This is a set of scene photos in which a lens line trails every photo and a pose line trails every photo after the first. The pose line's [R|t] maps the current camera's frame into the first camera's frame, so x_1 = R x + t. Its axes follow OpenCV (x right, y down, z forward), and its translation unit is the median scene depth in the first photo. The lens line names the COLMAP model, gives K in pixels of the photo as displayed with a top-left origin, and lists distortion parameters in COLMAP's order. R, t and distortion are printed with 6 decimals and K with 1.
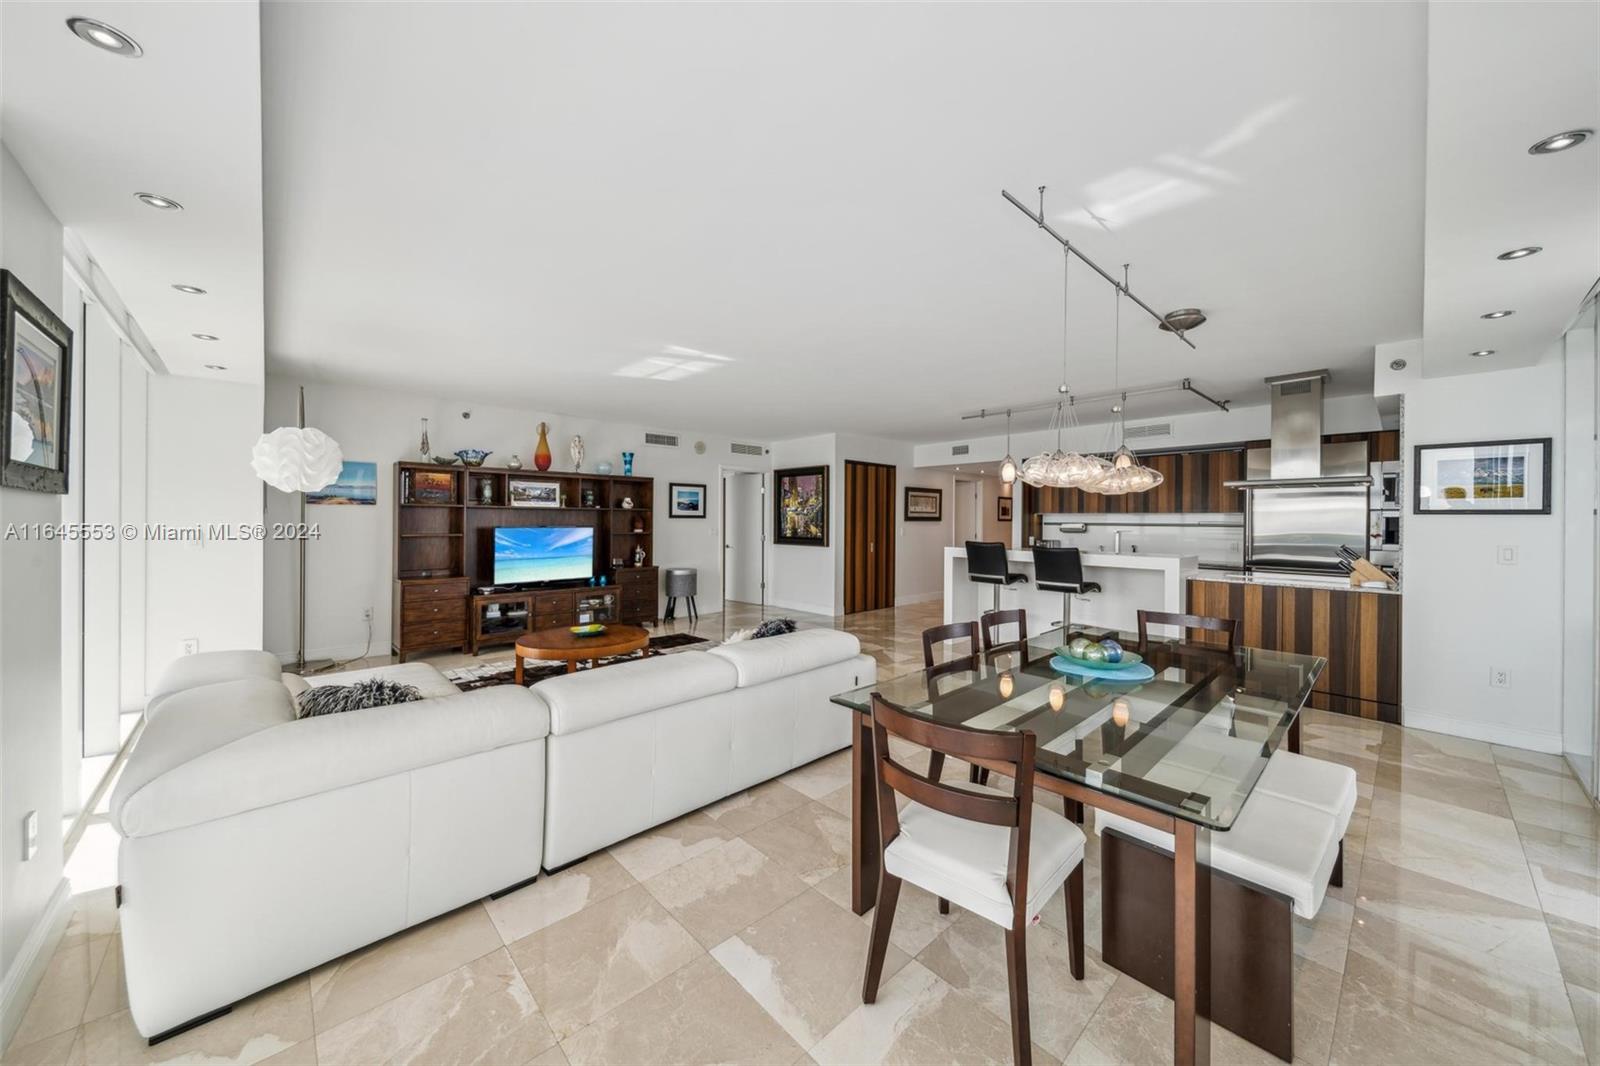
lens RADIAL K [[568.1, 0, 805.2], [0, 568.1, 521.7], [0, 0, 1]] dist [0.023992, -0.006158]
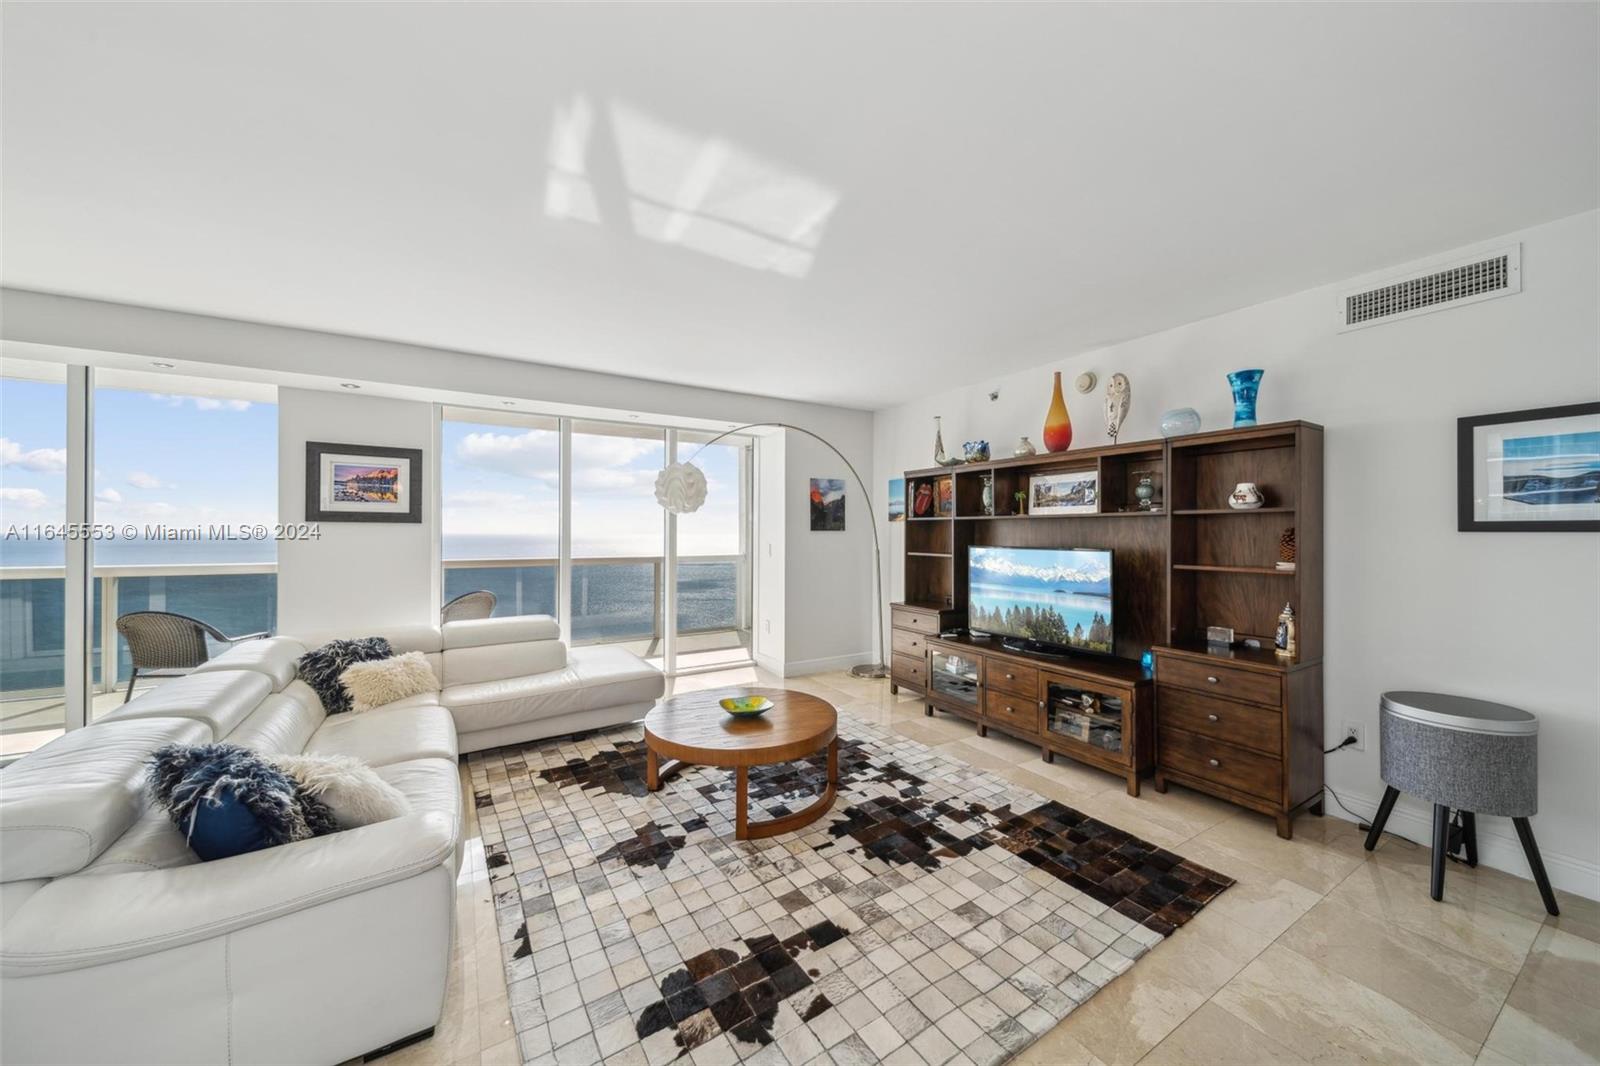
lens RADIAL K [[561.4, 0, 804.0], [0, 561.4, 530.8], [0, 0, 1]] dist [0.018486, -0.005941]
pose [[-0.203440, -0.010497, -0.979031, 0.149366], [-0.006141, 0.999937, -0.009445, -0.001809], [0.979068, 0.004091, -0.203492, 0.774255]]
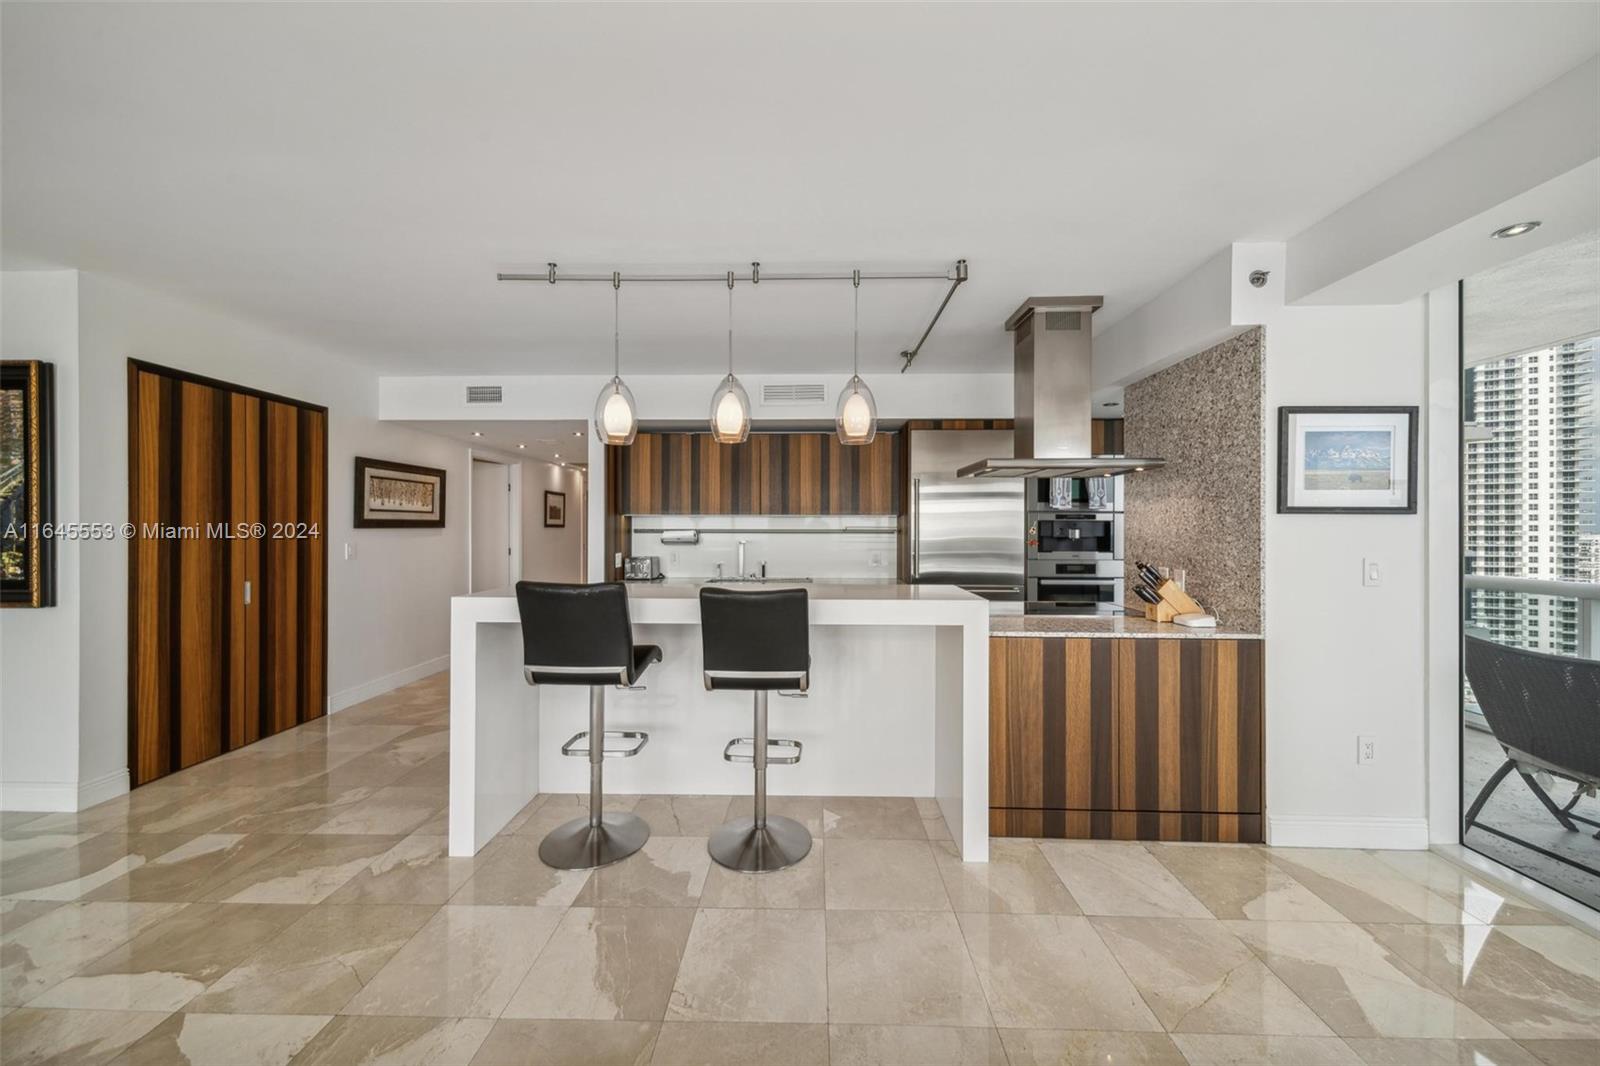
lens RADIAL K [[563.2, 0, 803.8], [0, 563.2, 528.1], [0, 0, 1]] dist [0.019269, -0.005872]
pose [[0.699425, -0.005928, 0.714682, 0.124103], [0.005575, 0.999980, 0.002839, -0.000784], [-0.714684, 0.001999, 0.699444, 0.505270]]
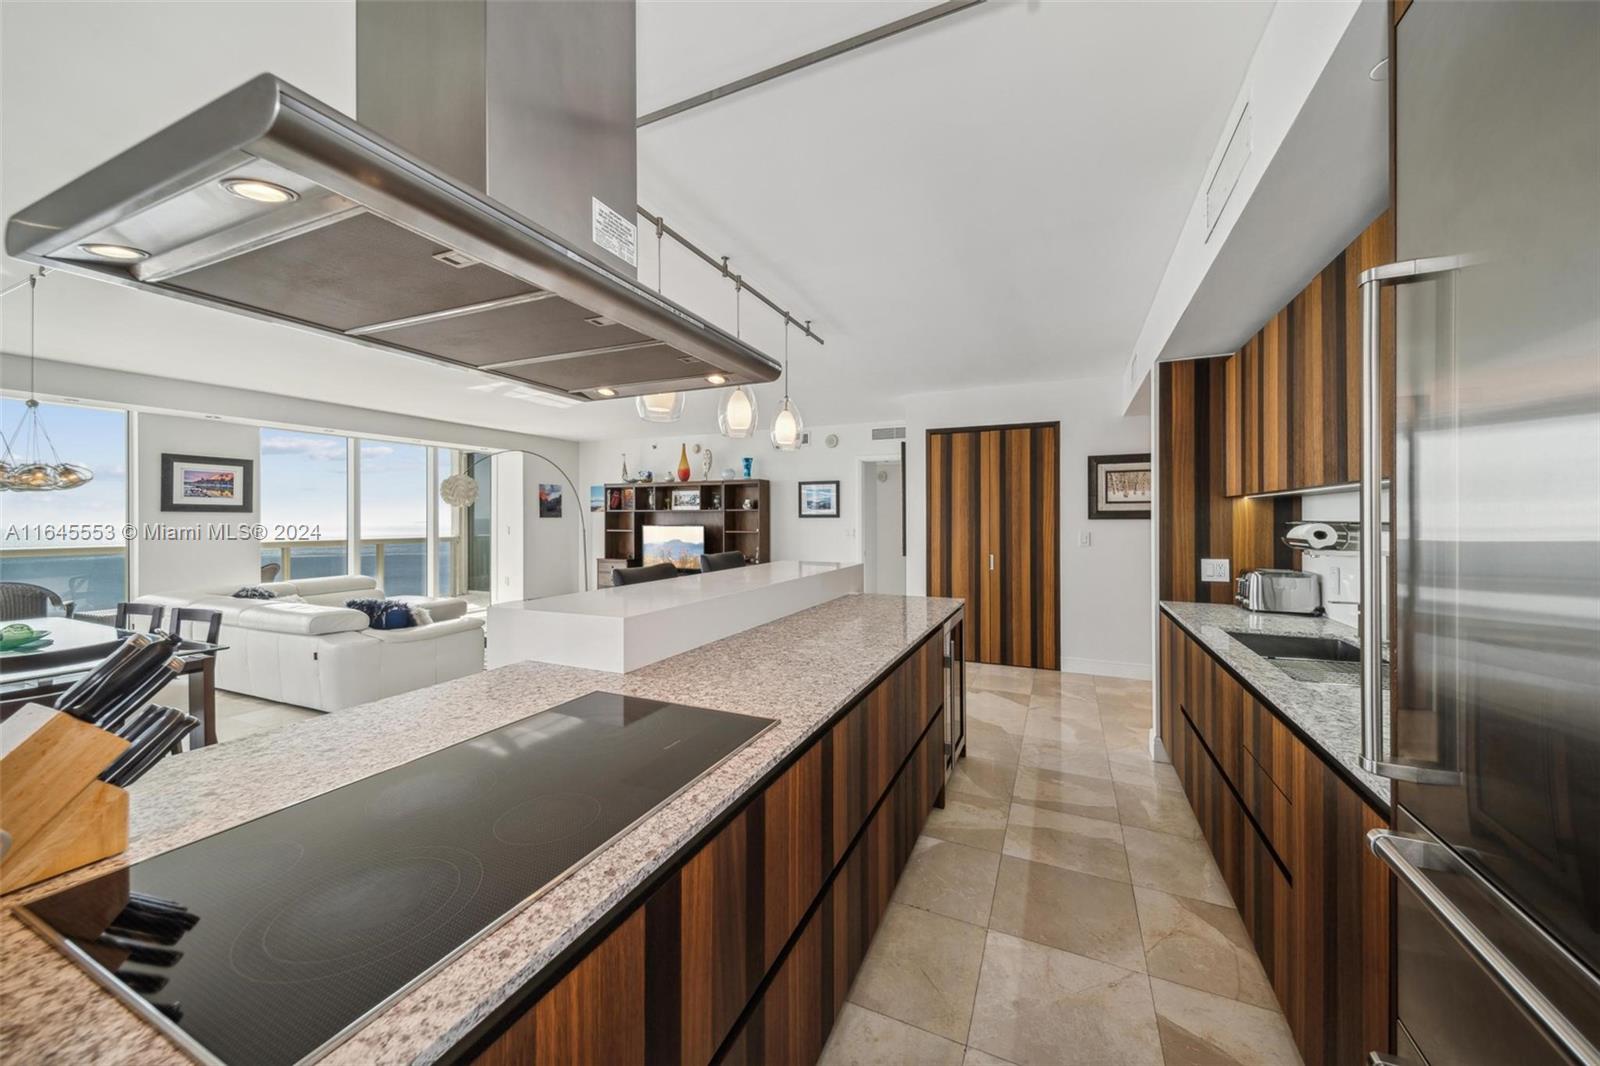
lens RADIAL K [[568.1, 0, 805.2], [0, 568.1, 521.7], [0, 0, 1]] dist [0.023992, -0.006158]
pose [[0.382228, -0.002389, -0.924065, 0.732754], [0.000695, 0.999997, -0.002298, 0.002824], [0.924068, 0.000237, 0.382229, 0.687537]]
